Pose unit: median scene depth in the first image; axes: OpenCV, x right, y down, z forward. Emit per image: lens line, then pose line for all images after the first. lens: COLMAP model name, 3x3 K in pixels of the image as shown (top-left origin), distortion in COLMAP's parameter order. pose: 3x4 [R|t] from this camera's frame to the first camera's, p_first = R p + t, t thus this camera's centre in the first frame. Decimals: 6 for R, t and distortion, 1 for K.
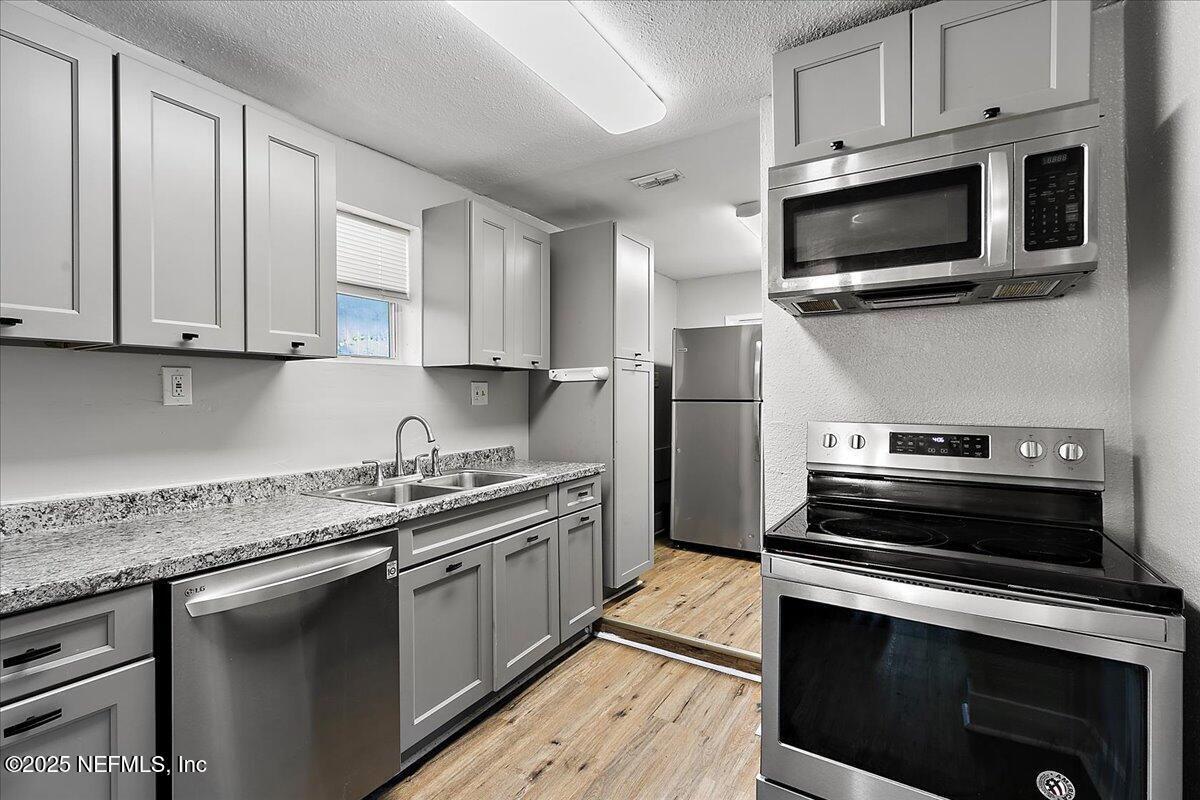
lens RADIAL K [[534.7, 0, 600.0], [0, 534.7, 400.0], [0, 0, 1]] dist [-0.002007, -0.000103]
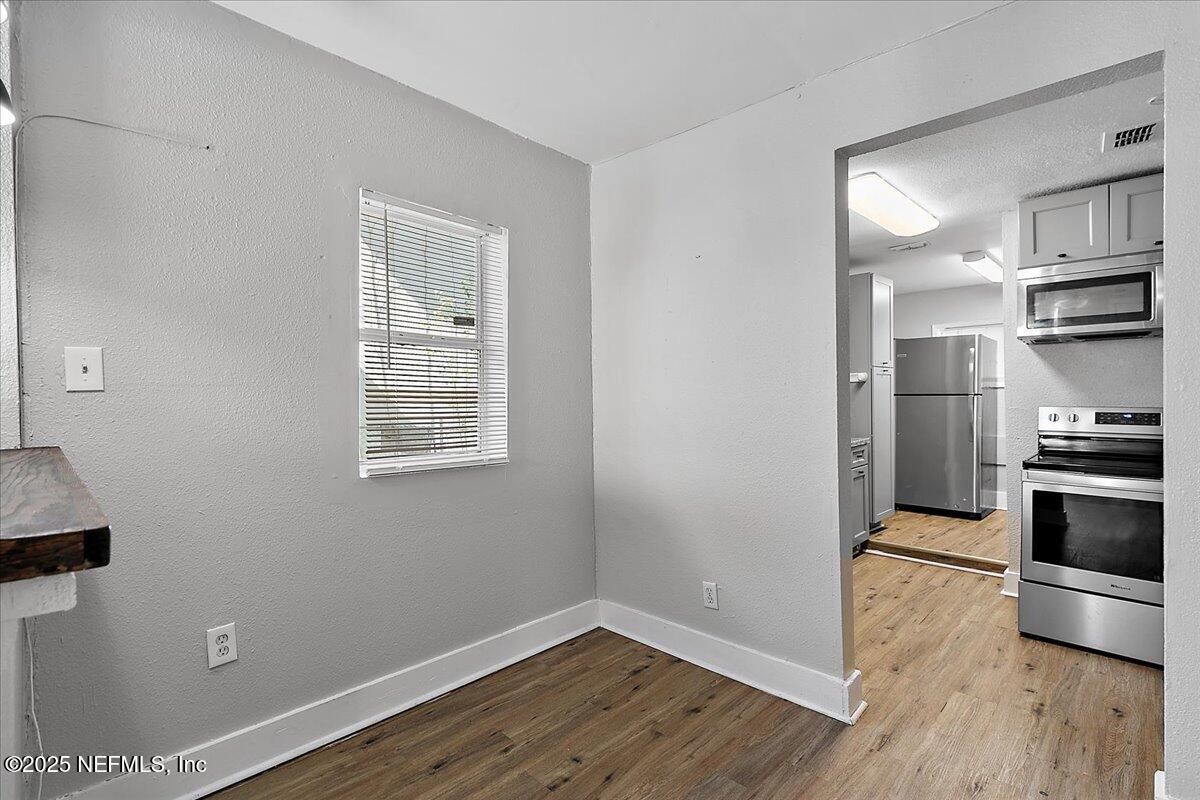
lens RADIAL K [[550.2, 0, 600.4], [0, 550.2, 404.0], [0, 0, 1]] dist [-0.000345, -0.000199]
pose [[0.973550, -0.008222, -0.228326, -0.408301], [0.011861, 0.999823, 0.014573, -0.007811], [0.228166, -0.016896, 0.973476, -0.735699]]
